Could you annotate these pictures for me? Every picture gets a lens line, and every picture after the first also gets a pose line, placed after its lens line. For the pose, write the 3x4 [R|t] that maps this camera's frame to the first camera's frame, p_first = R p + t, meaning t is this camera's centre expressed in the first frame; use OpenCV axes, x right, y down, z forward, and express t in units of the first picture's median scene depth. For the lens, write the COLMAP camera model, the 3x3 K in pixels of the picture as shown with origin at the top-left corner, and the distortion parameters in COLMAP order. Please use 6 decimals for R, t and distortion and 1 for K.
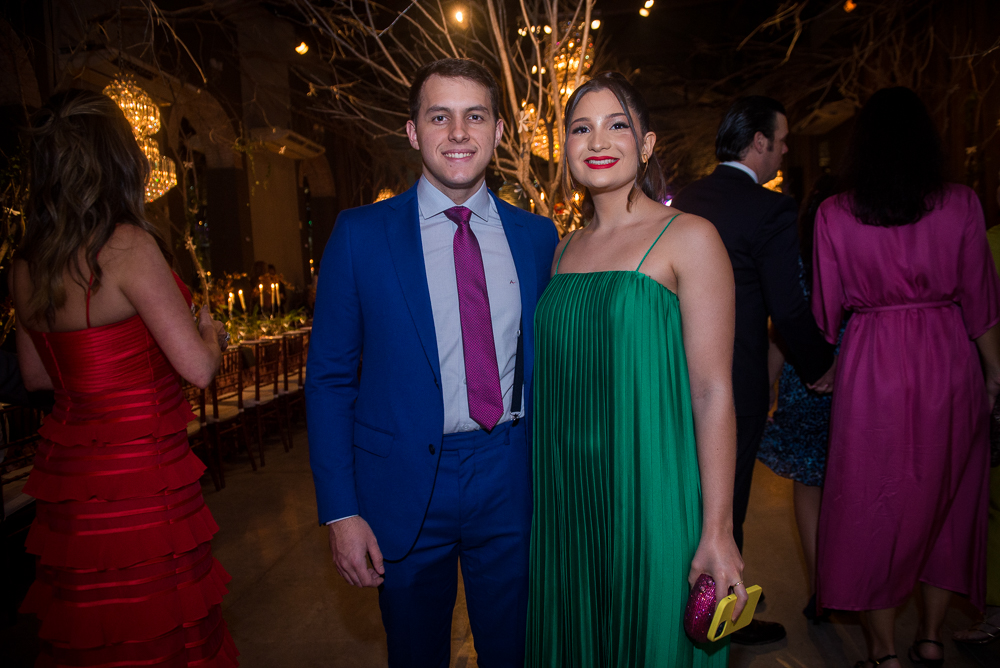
lens RADIAL K [[675.6, 0, 501.9], [0, 675.6, 334.3], [0, 0, 1]] dist [-0.055114, 0.002640]
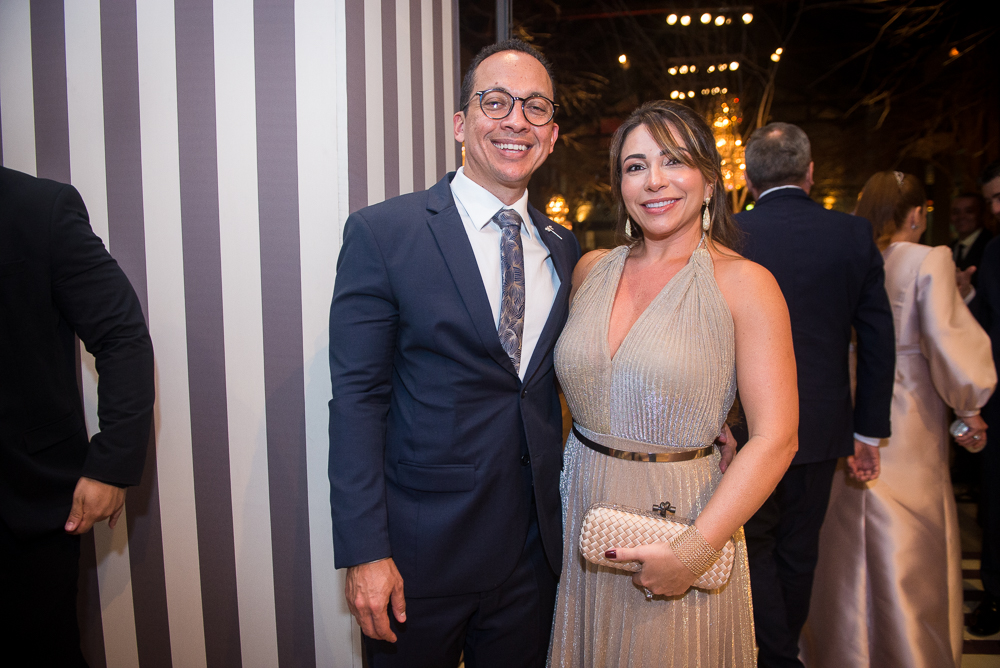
lens RADIAL K [[675.6, 0, 501.9], [0, 675.6, 334.3], [0, 0, 1]] dist [-0.055114, 0.002640]
pose [[0.987679, 0.056370, -0.145988, -0.144640], [-0.054403, 0.998367, 0.017435, 0.059621], [0.146732, -0.009278, 0.989133, -0.539083]]
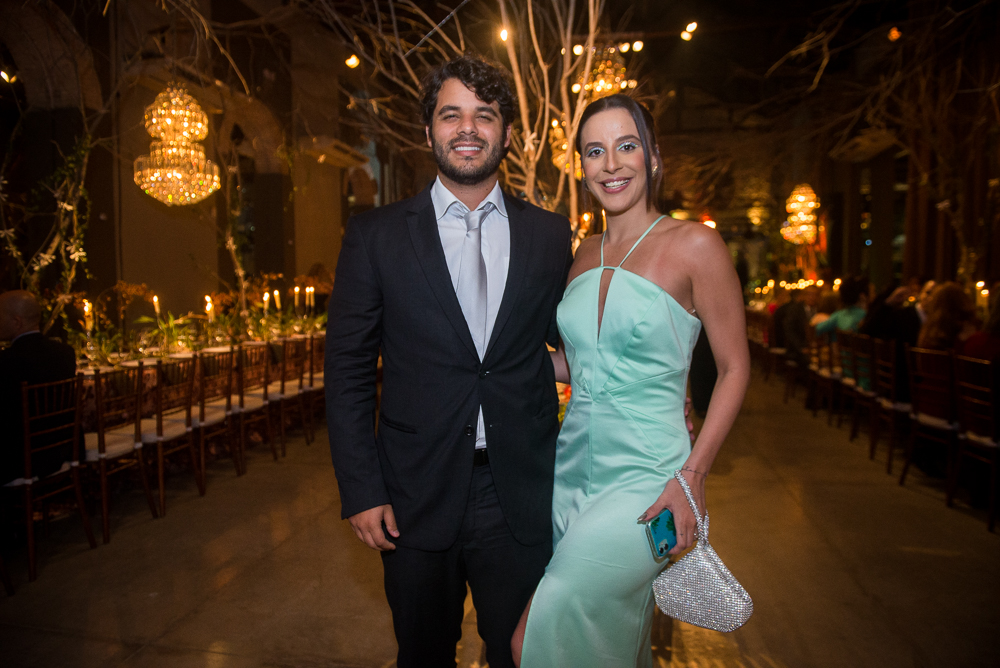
lens RADIAL K [[672.5, 0, 502.4], [0, 672.5, 334.7], [0, 0, 1]] dist [-0.053258, -0.001602]
pose [[0.997035, 0.049268, -0.059108, 0.031595], [-0.050381, 0.998577, -0.017486, 0.005062], [0.058163, 0.020412, 0.998098, -0.026048]]
